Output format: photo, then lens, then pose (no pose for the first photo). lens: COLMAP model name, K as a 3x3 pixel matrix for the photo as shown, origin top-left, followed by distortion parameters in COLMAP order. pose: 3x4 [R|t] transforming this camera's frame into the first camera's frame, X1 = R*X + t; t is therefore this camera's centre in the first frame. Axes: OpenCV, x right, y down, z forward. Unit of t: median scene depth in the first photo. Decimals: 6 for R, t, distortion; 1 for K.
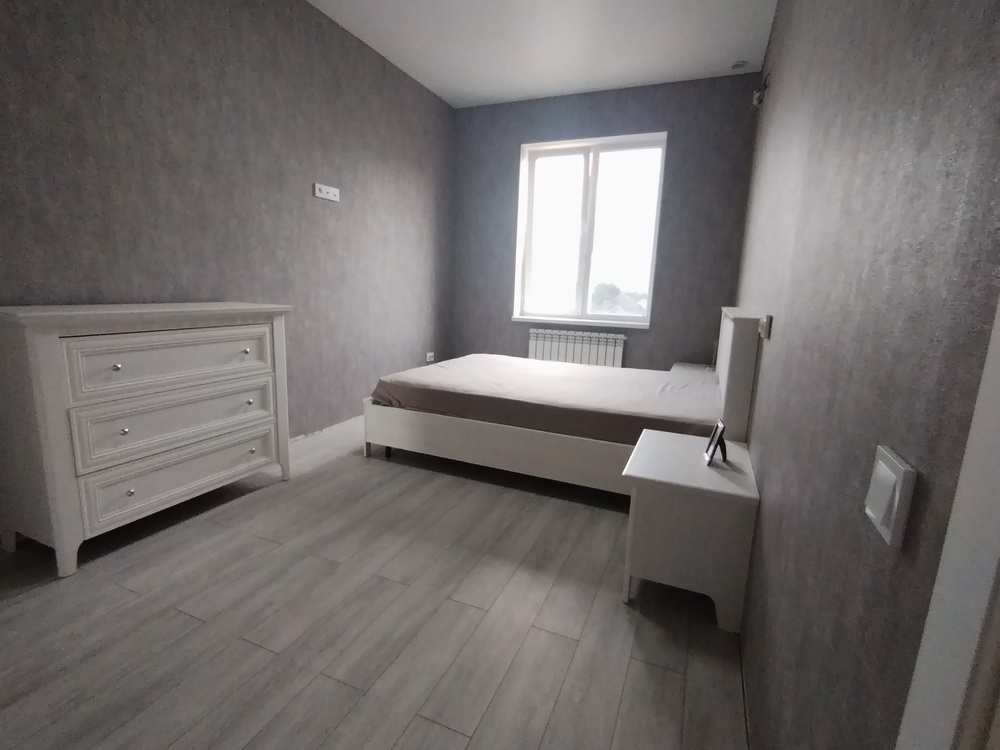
lens RADIAL K [[481.9, 0, 498.7], [0, 481.9, 374.0], [0, 0, 1]] dist [-0.002501, -0.001313]
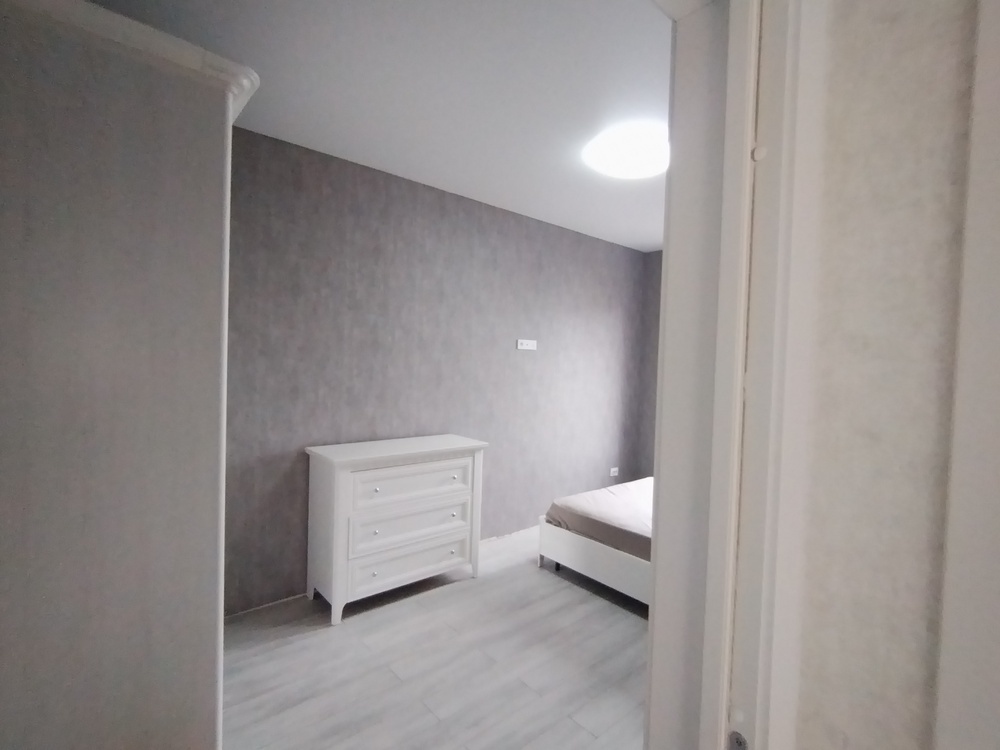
lens RADIAL K [[481.9, 0, 498.7], [0, 481.9, 374.0], [0, 0, 1]] dist [-0.002501, -0.001313]
pose [[0.901556, 0.005168, -0.432632, 0.174483], [-0.078661, 0.985222, -0.152152, -0.129784], [0.425452, 0.171205, 0.888639, -0.210944]]
